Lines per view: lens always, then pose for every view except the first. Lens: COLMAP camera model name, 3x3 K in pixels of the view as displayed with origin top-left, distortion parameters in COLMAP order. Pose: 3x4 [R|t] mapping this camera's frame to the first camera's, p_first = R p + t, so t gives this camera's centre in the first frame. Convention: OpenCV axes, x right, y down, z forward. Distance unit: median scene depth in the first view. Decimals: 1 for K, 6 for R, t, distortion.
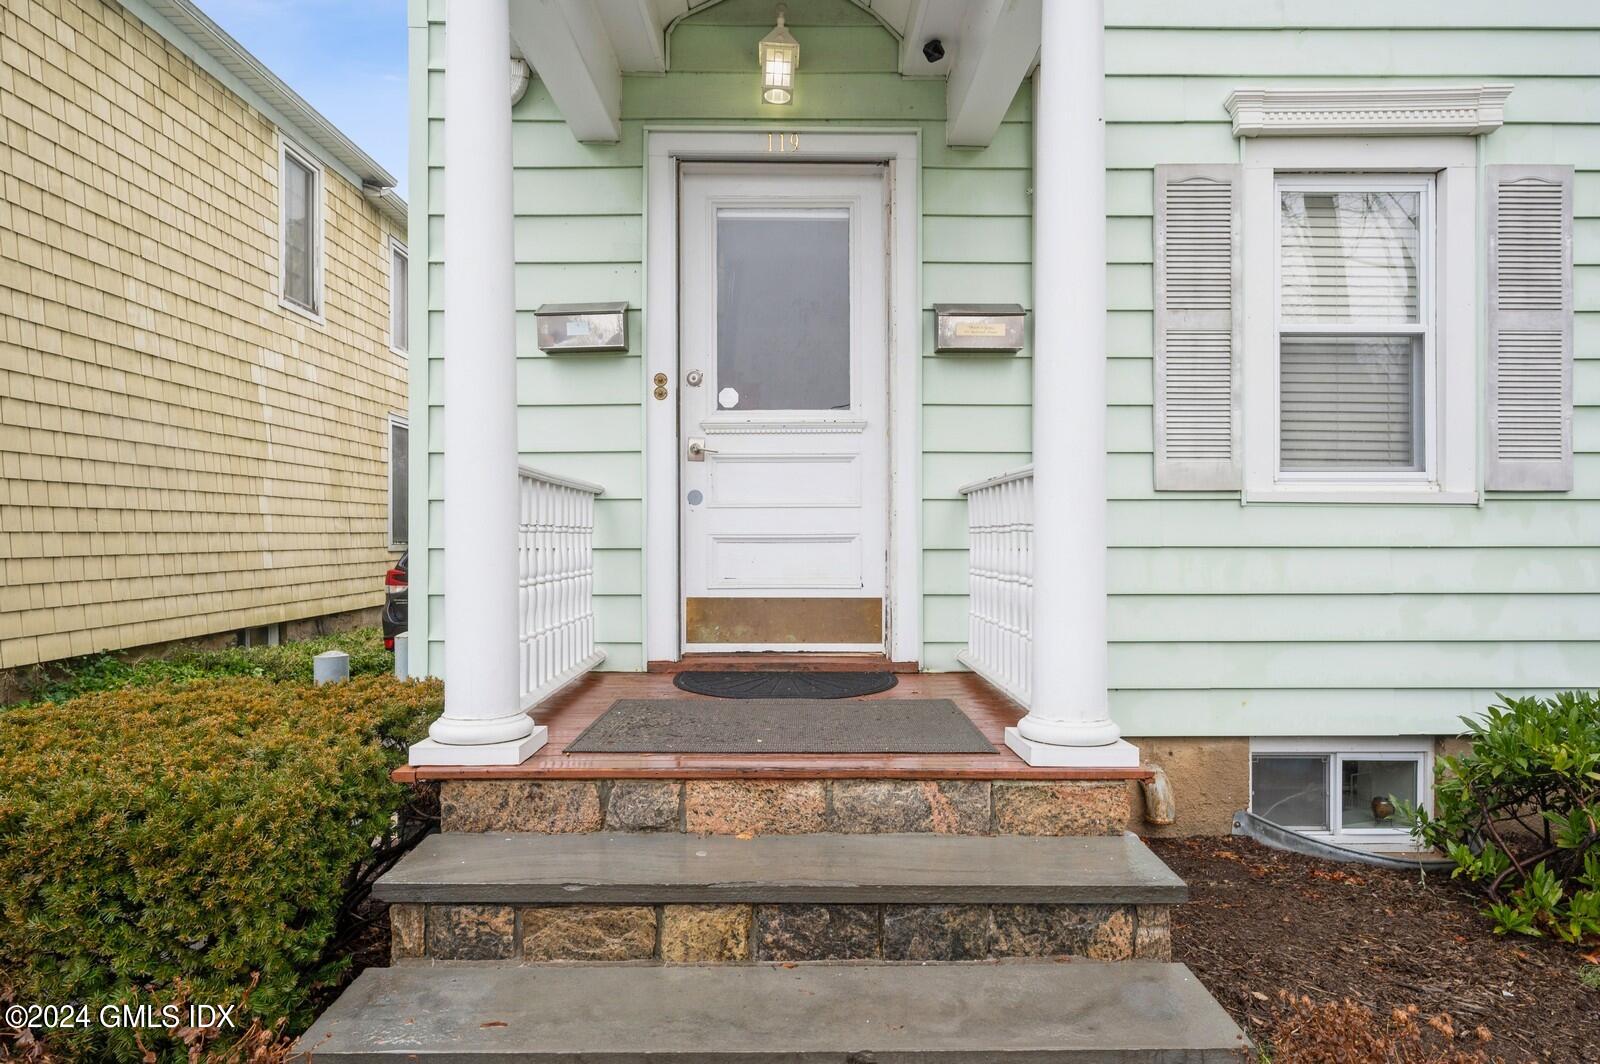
lens RADIAL K [[895.6, 0, 803.8], [0, 895.6, 511.1], [0, 0, 1]] dist [0.018560, -0.000046]
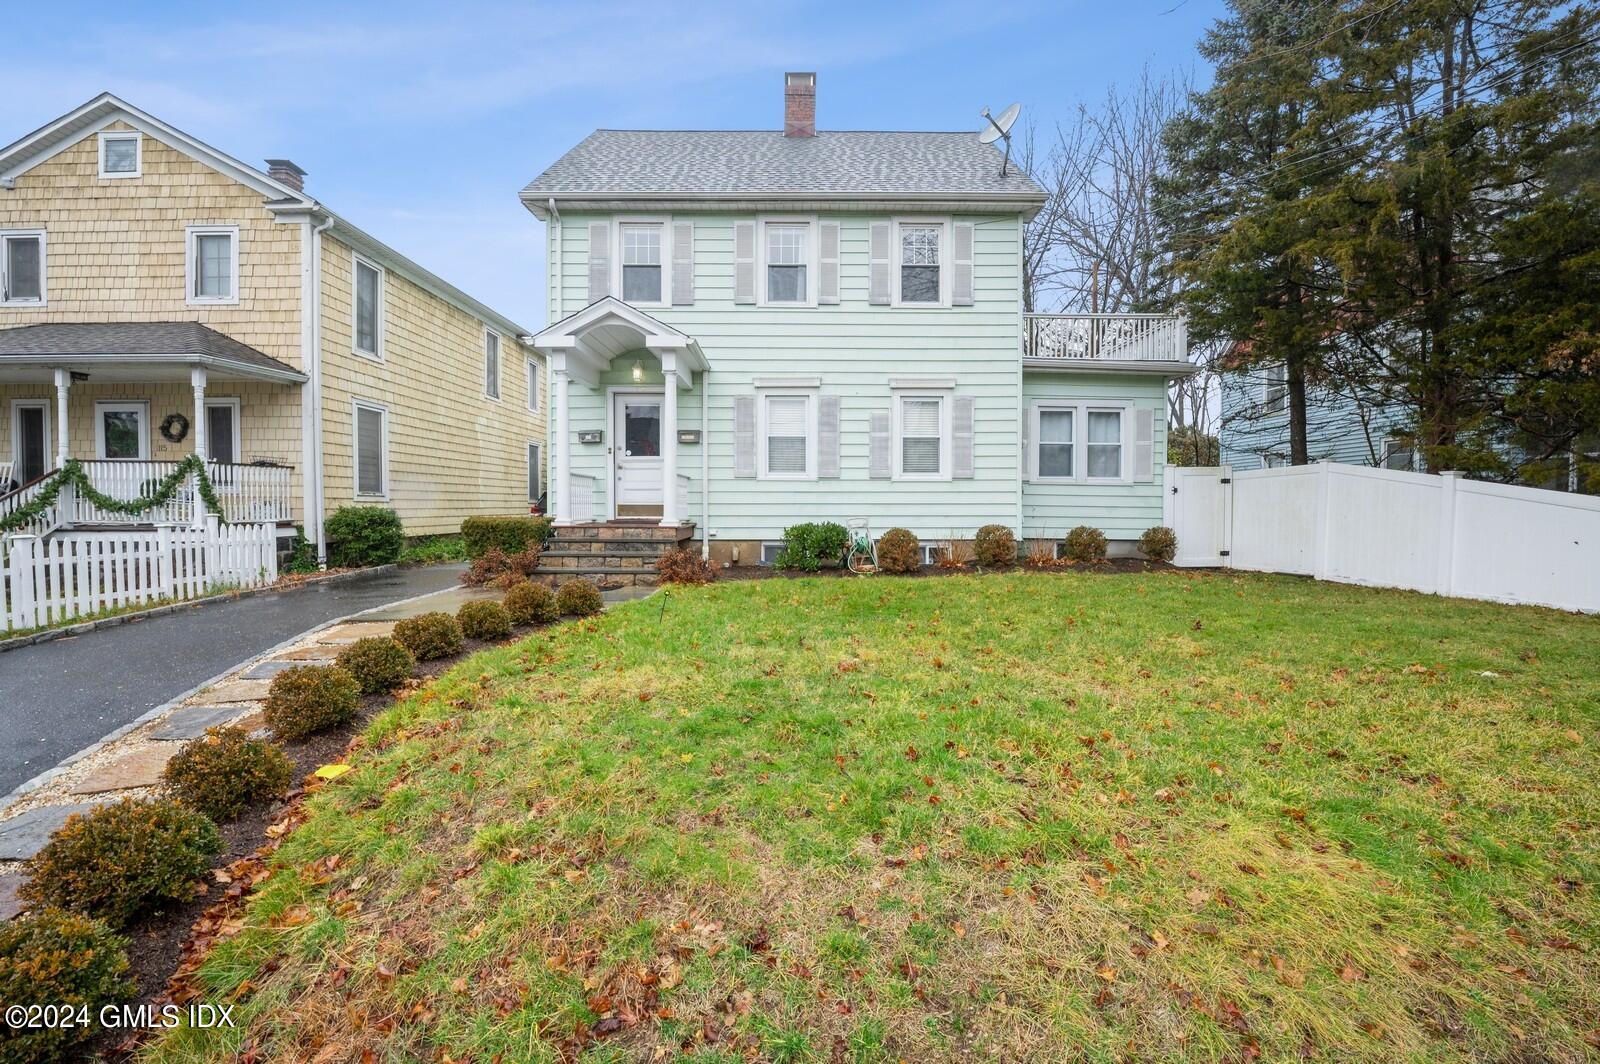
lens RADIAL K [[648.2, 0, 802.3], [0, 648.2, 501.8], [0, 0, 1]] dist [-0.002551, 0.000392]
pose [[0.999949, 0.001105, -0.010026, 0.342965], [-0.000874, 0.999736, 0.022943, 0.009220], [0.010049, -0.022933, 0.999686, -0.885174]]
